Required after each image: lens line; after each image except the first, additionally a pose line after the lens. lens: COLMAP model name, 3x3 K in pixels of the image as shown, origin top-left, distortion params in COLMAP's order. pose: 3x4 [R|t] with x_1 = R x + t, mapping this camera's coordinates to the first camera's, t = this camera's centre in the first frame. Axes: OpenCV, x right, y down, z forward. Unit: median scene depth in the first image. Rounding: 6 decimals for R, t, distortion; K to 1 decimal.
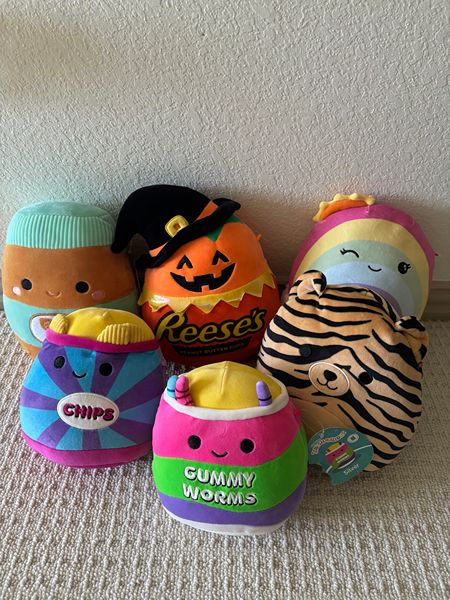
lens RADIAL K [[451.3, 0, 225.0], [0, 451.3, 300.0], [0, 0, 1]] dist [-0.004075, -0.009470]
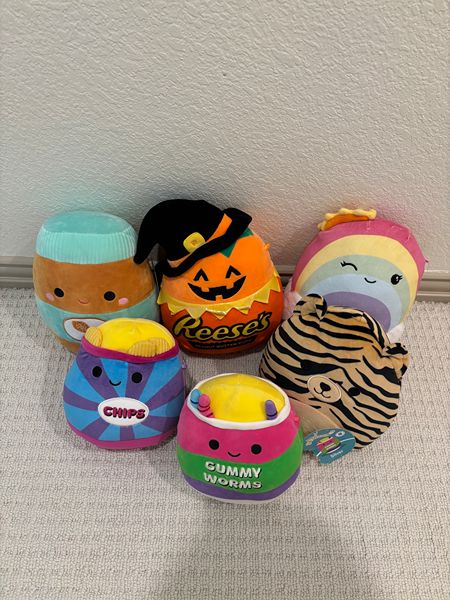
lens RADIAL K [[451.3, 0, 225.0], [0, 451.3, 300.0], [0, 0, 1]] dist [-0.004075, -0.009470]
pose [[0.999645, 0.013332, 0.023075, -0.063207], [-0.018172, 0.974359, 0.224264, -0.314105], [-0.019493, -0.224603, 0.974255, -0.113158]]
